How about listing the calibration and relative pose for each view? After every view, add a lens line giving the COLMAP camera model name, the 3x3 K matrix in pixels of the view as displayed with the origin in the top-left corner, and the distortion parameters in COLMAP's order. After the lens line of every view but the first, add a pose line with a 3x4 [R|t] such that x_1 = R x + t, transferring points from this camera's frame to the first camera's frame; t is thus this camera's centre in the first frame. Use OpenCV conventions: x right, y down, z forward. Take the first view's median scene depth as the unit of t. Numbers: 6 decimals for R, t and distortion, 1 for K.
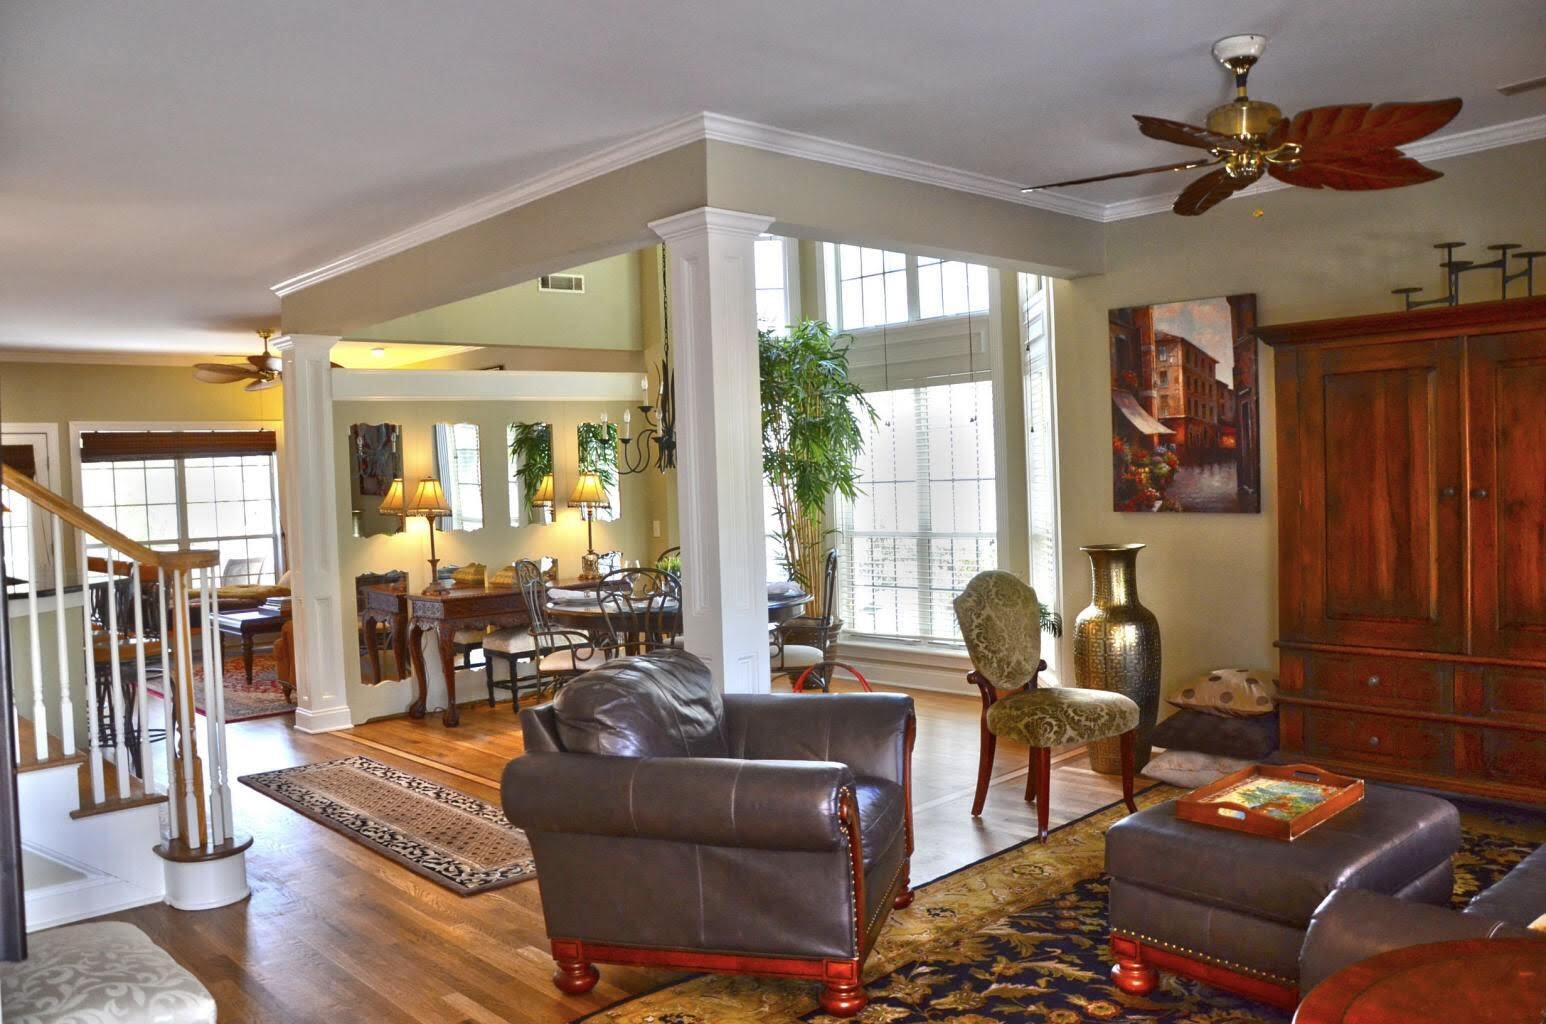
lens RADIAL K [[1219.4, 0, 764.8], [0, 1219.4, 519.6], [0, 0, 1]] dist [-0.159080, 0.135392]
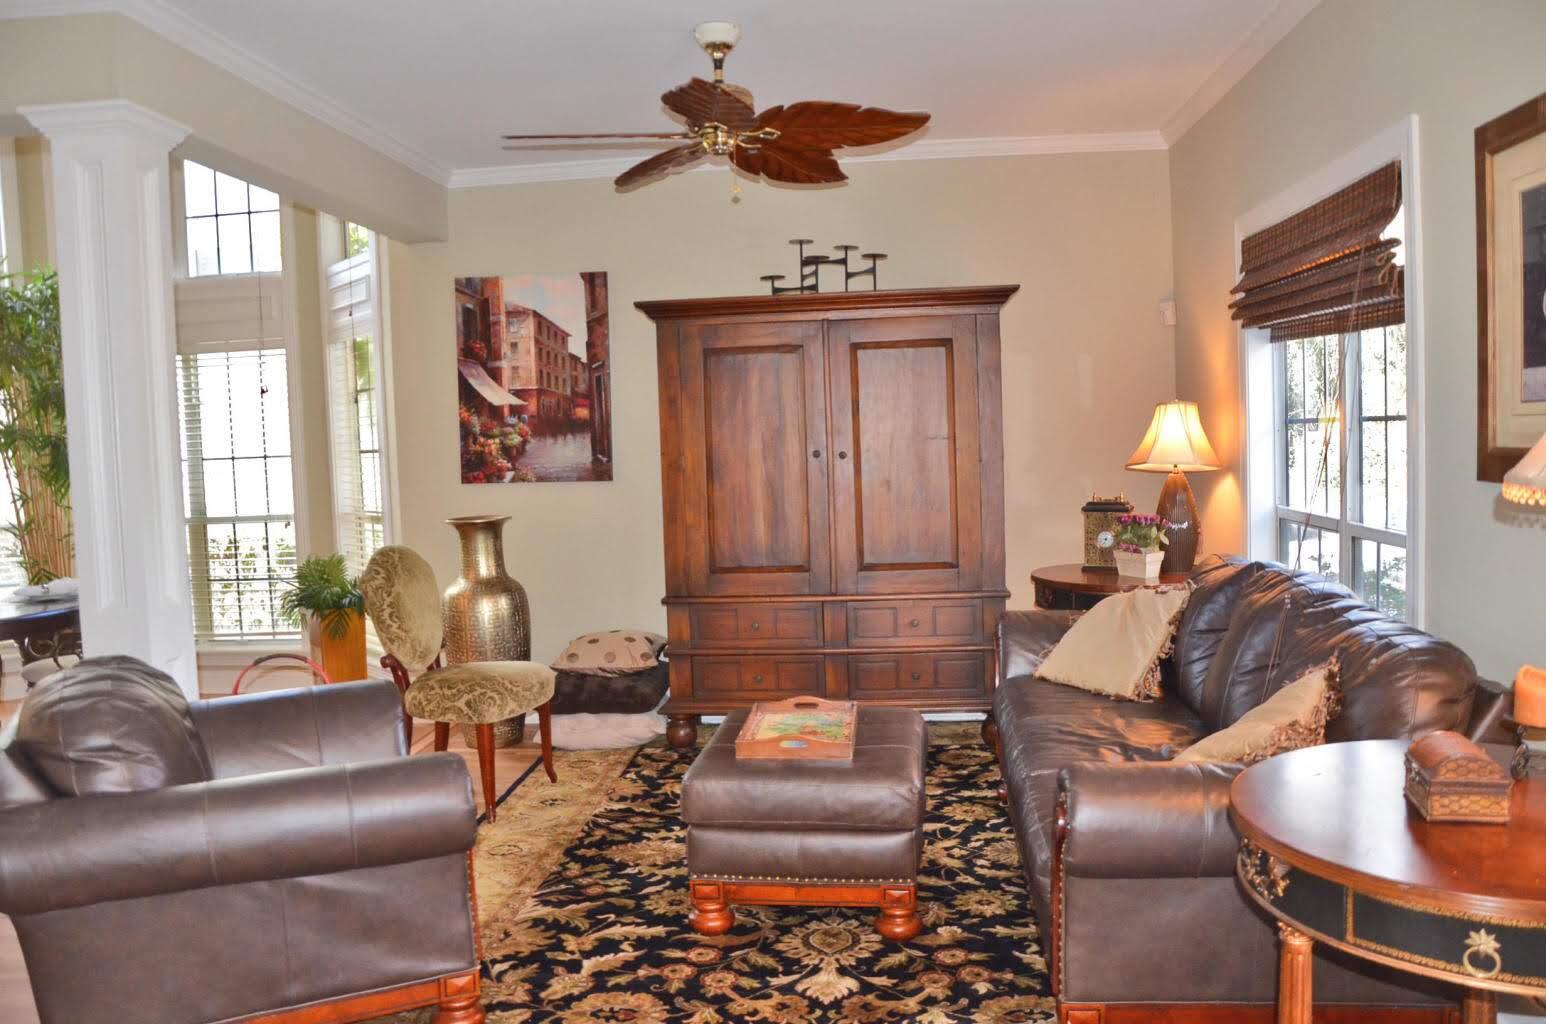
lens RADIAL K [[1219.4, 0, 764.8], [0, 1219.4, 519.6], [0, 0, 1]] dist [-0.159080, 0.135392]
pose [[0.744077, -0.034126, 0.667222, -0.197213], [0.030478, 0.999389, 0.017126, 0.014027], [-0.667398, 0.007593, 0.744662, 0.111387]]
